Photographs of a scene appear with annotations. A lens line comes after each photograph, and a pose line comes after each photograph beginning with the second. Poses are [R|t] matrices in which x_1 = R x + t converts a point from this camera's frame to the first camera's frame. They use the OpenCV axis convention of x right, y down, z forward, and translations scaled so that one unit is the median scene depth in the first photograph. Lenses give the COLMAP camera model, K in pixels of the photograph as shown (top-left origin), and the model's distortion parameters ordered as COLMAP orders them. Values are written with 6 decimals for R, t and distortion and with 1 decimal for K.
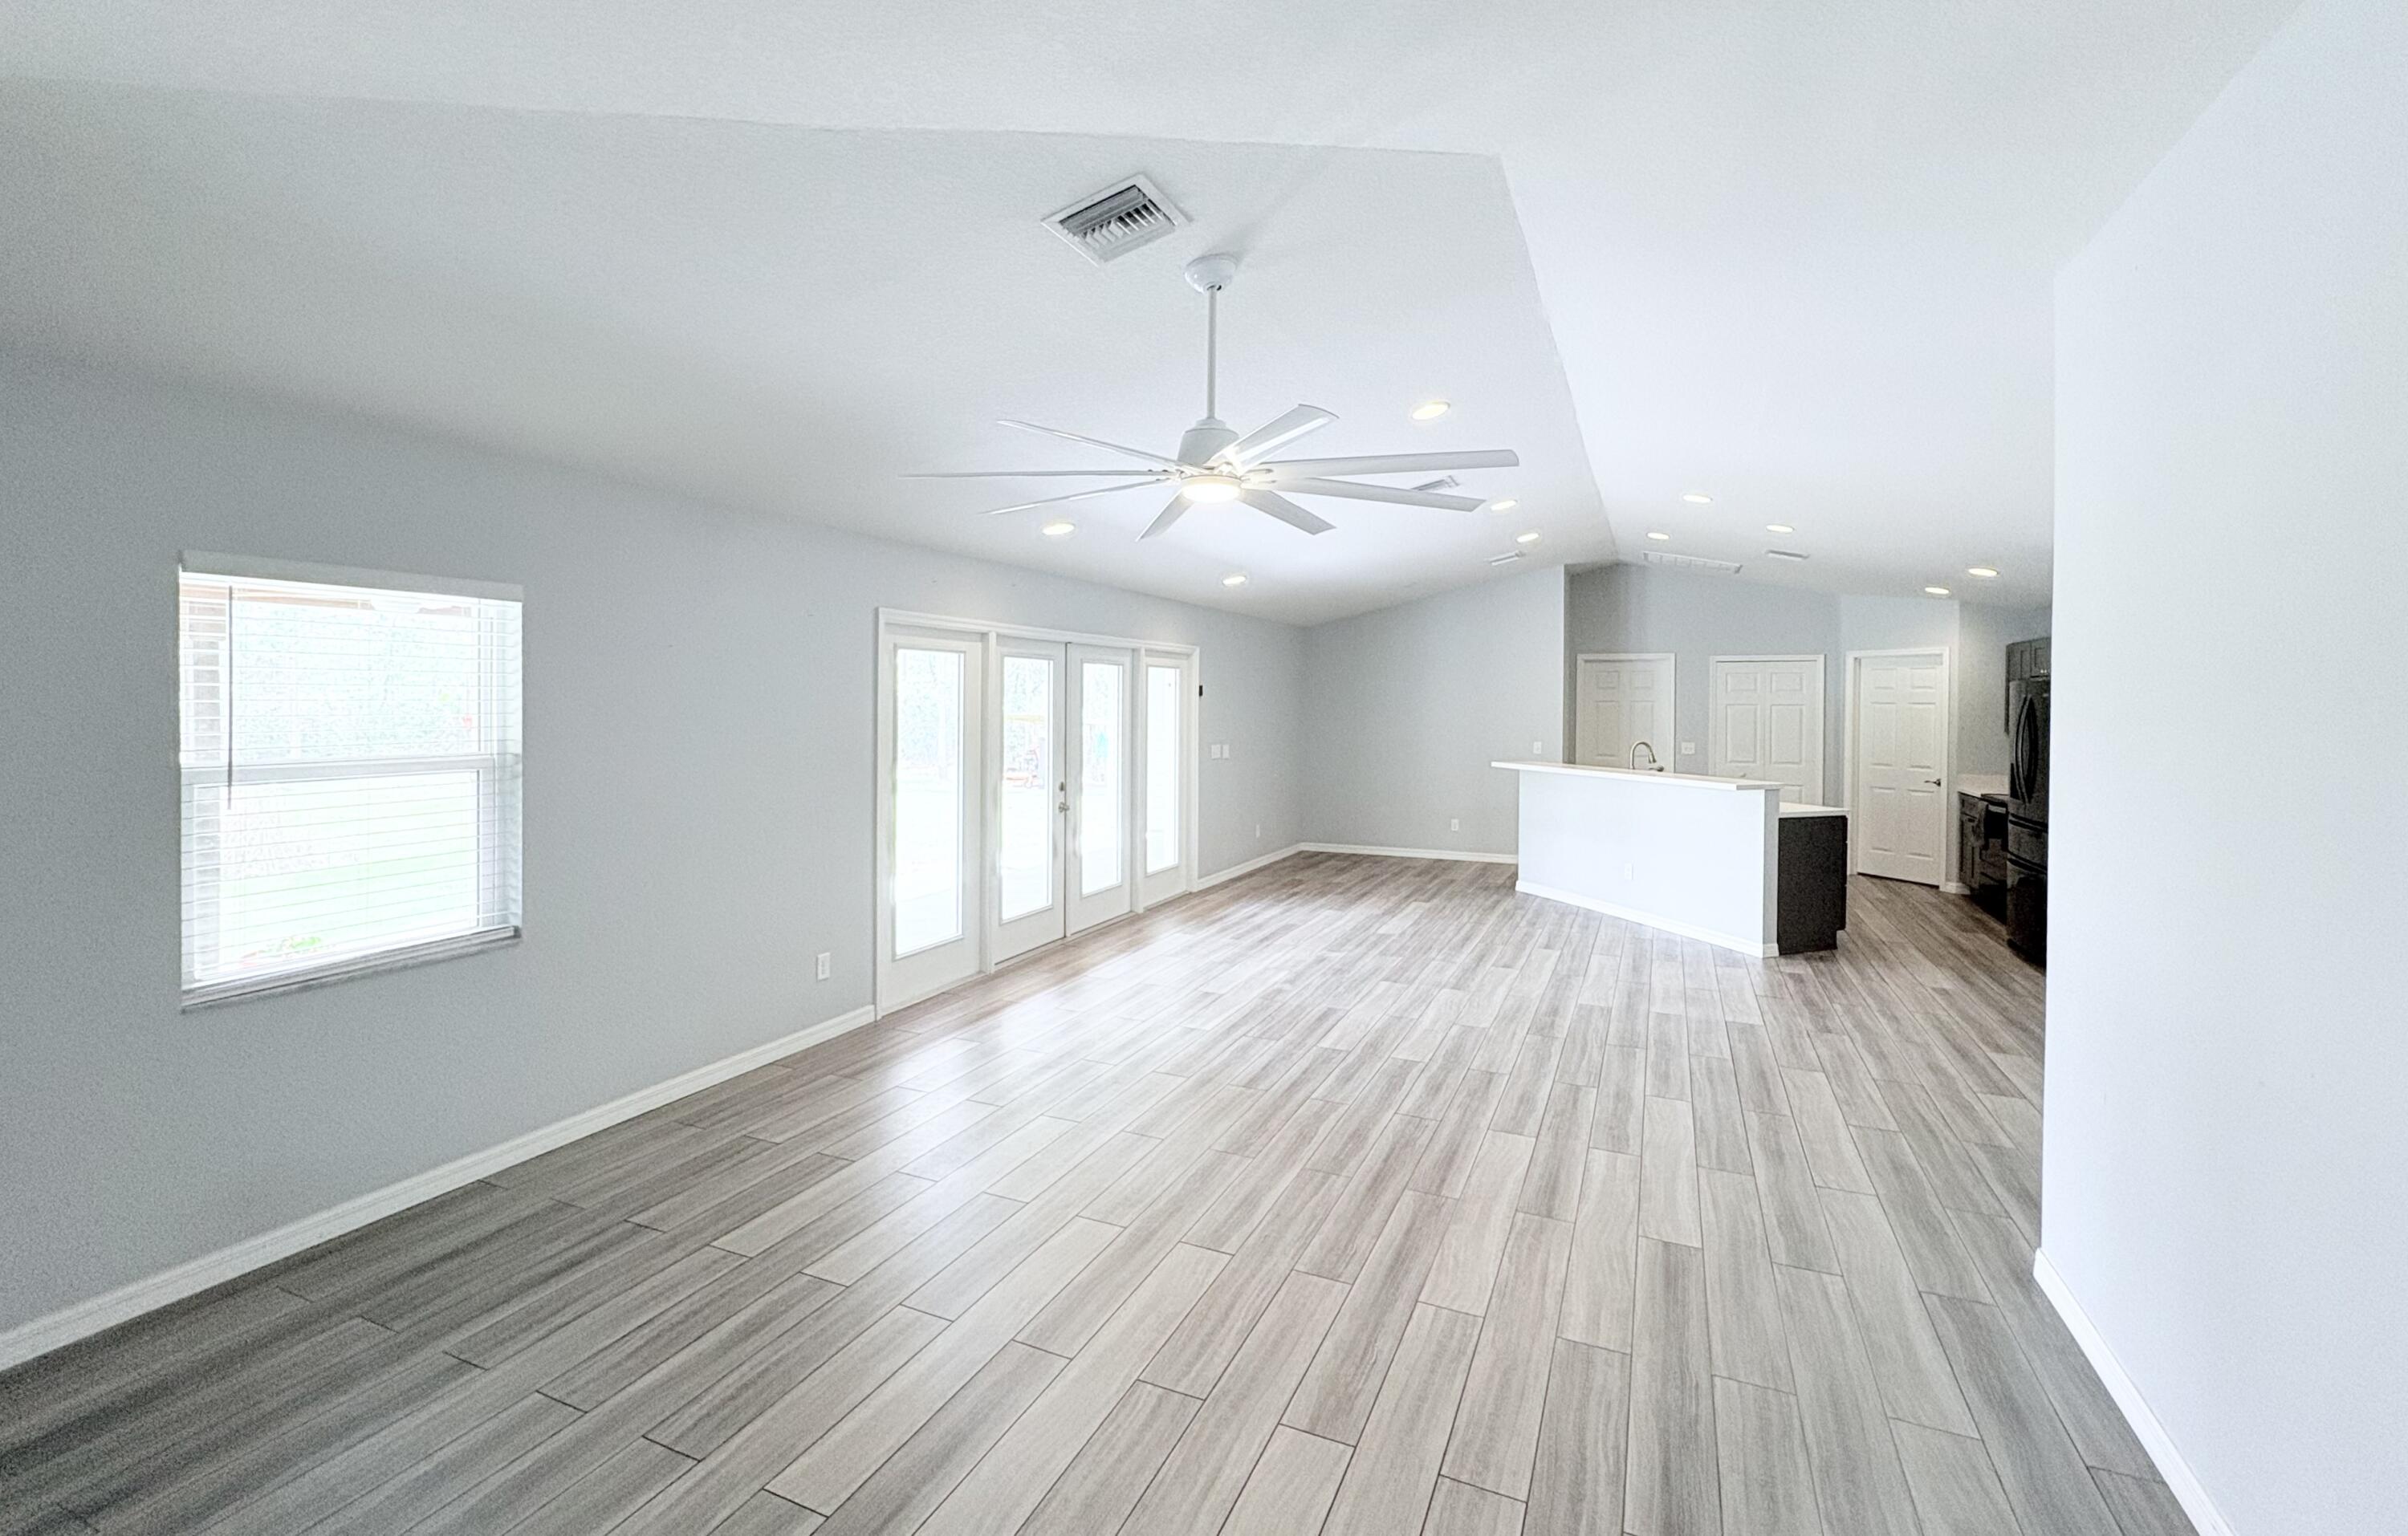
lens RADIAL K [[1043.1, 0, 1226.0], [0, 1043.1, 708.9], [0, 0, 1]] dist [-0.008610, -0.000332]
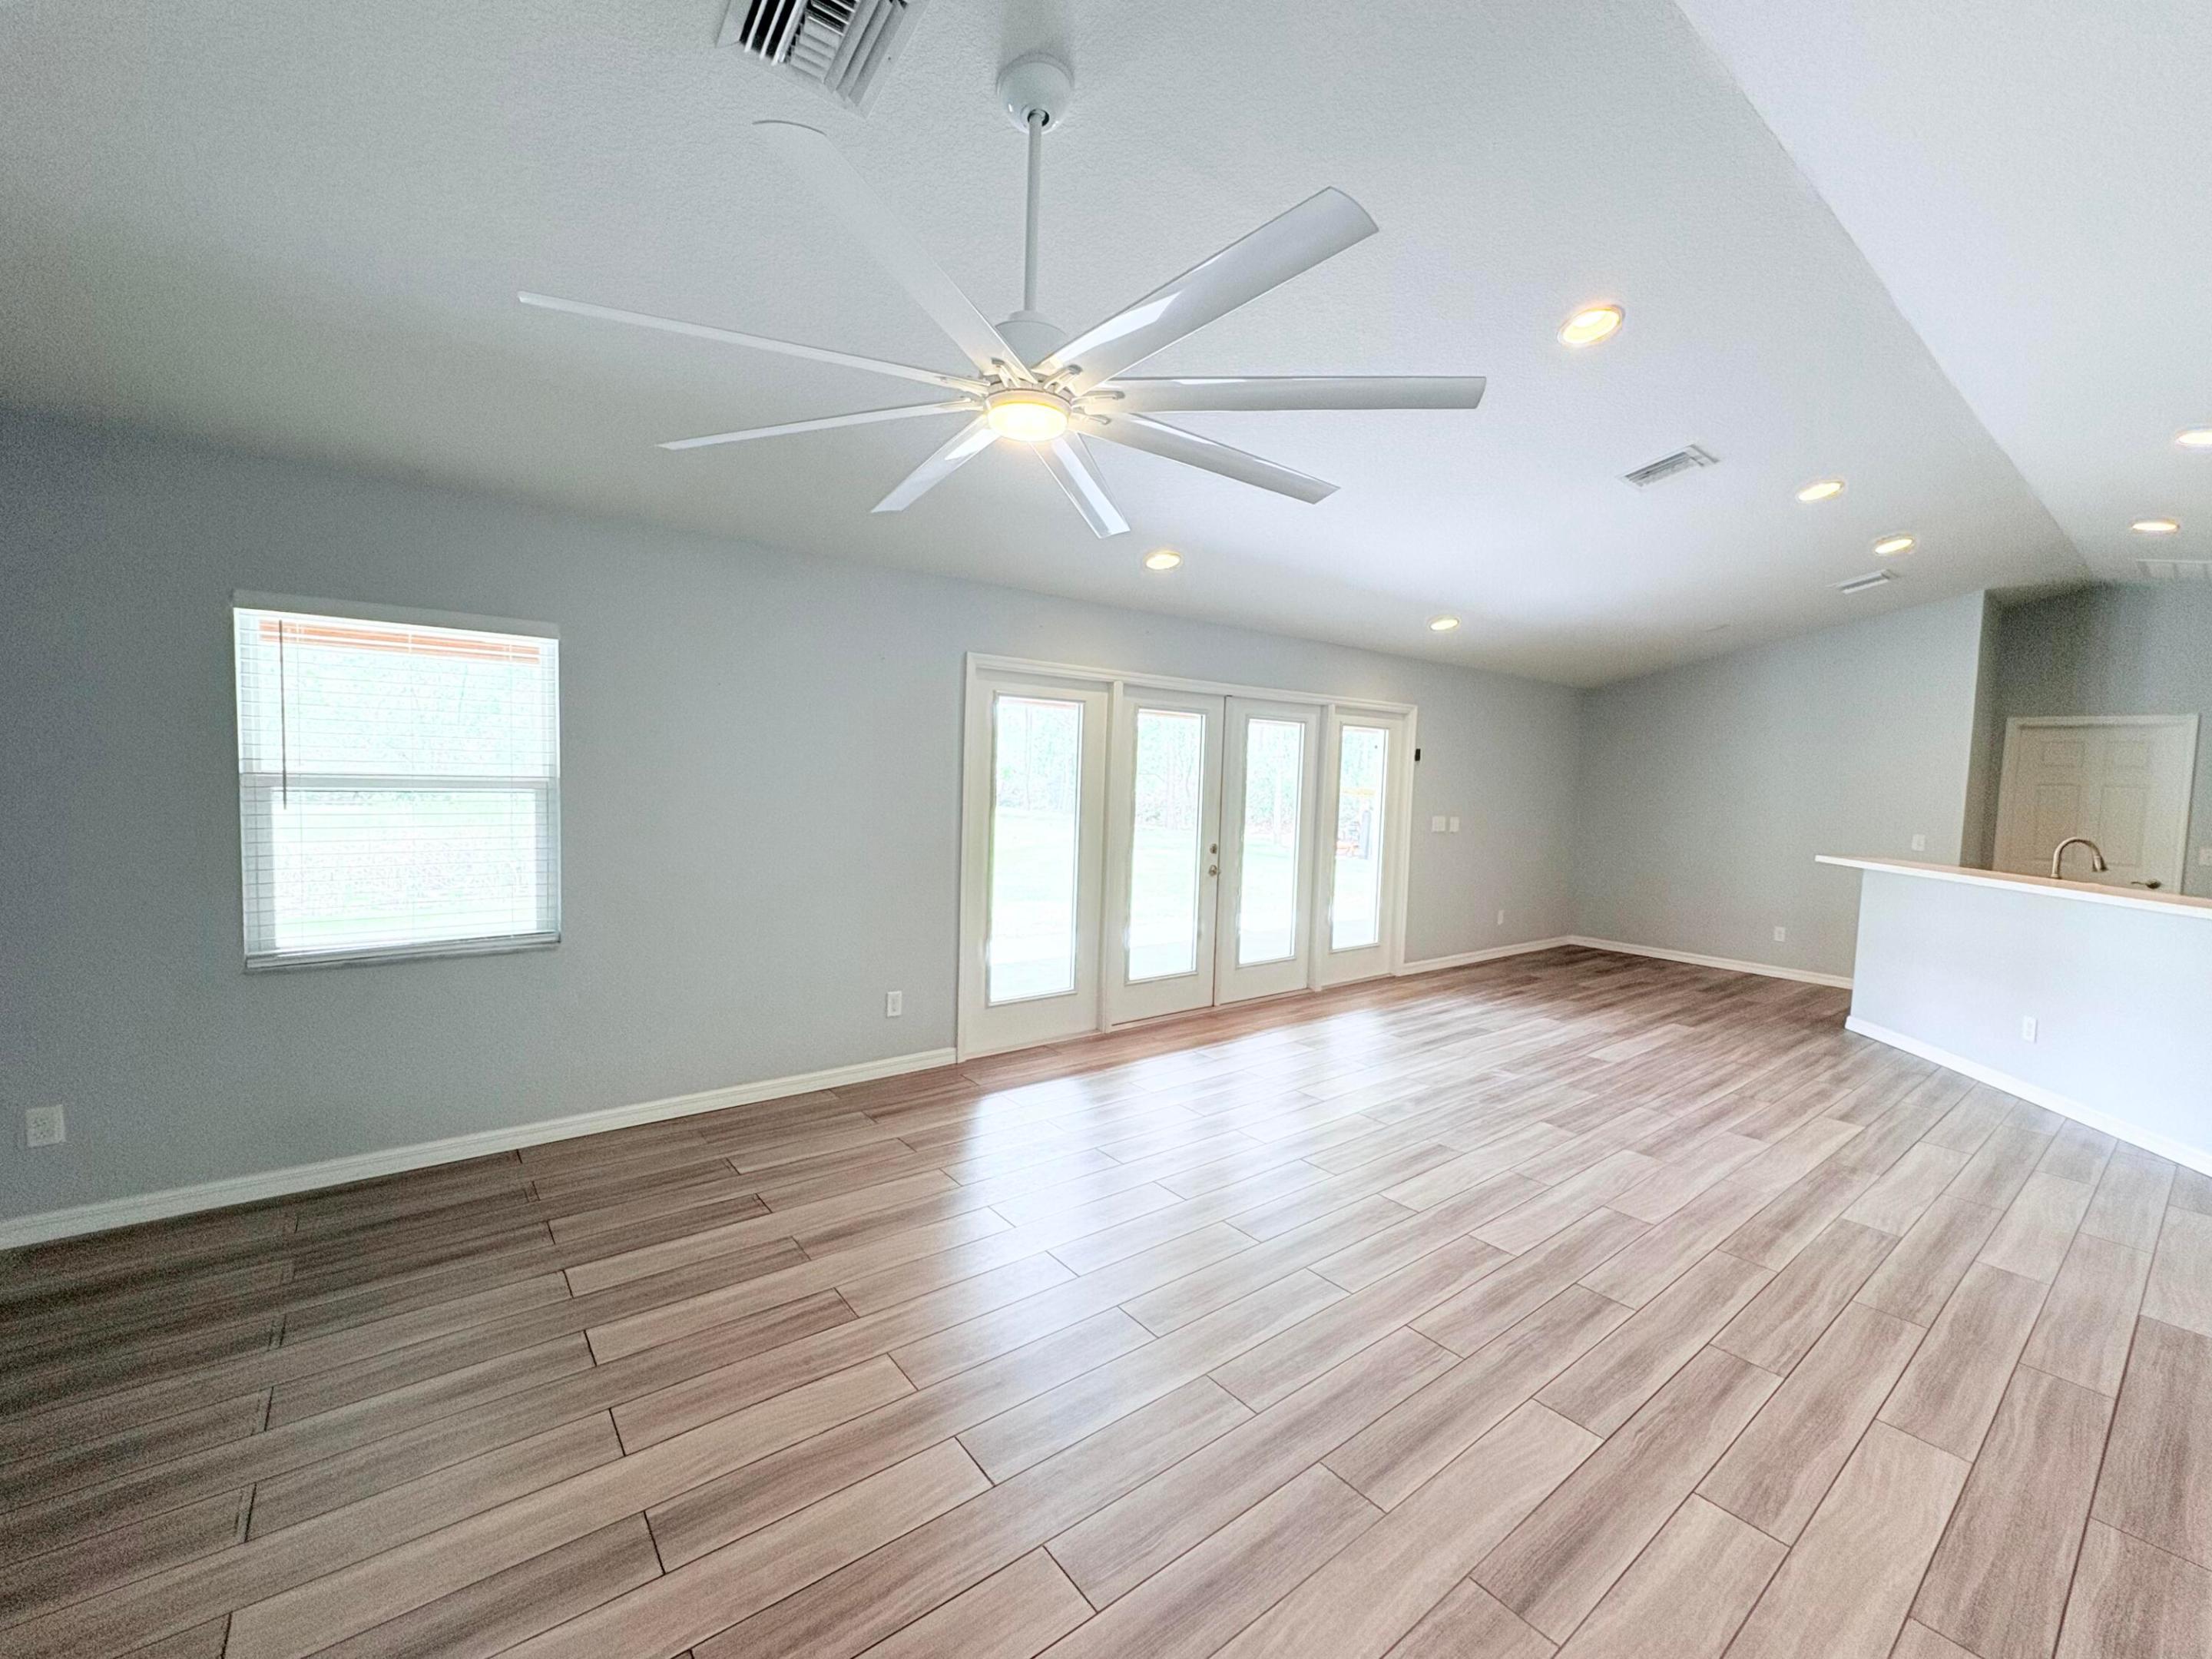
lens RADIAL K [[929.4, 0, 1106.0], [0, 929.4, 829.5], [0, 0, 1]] dist [-0.002382, 0.000668]
pose [[0.877824, 0.052927, -0.476051, 0.180387], [-0.030114, 0.998008, 0.055429, 0.015194], [0.478036, -0.034321, 0.877669, 0.243459]]
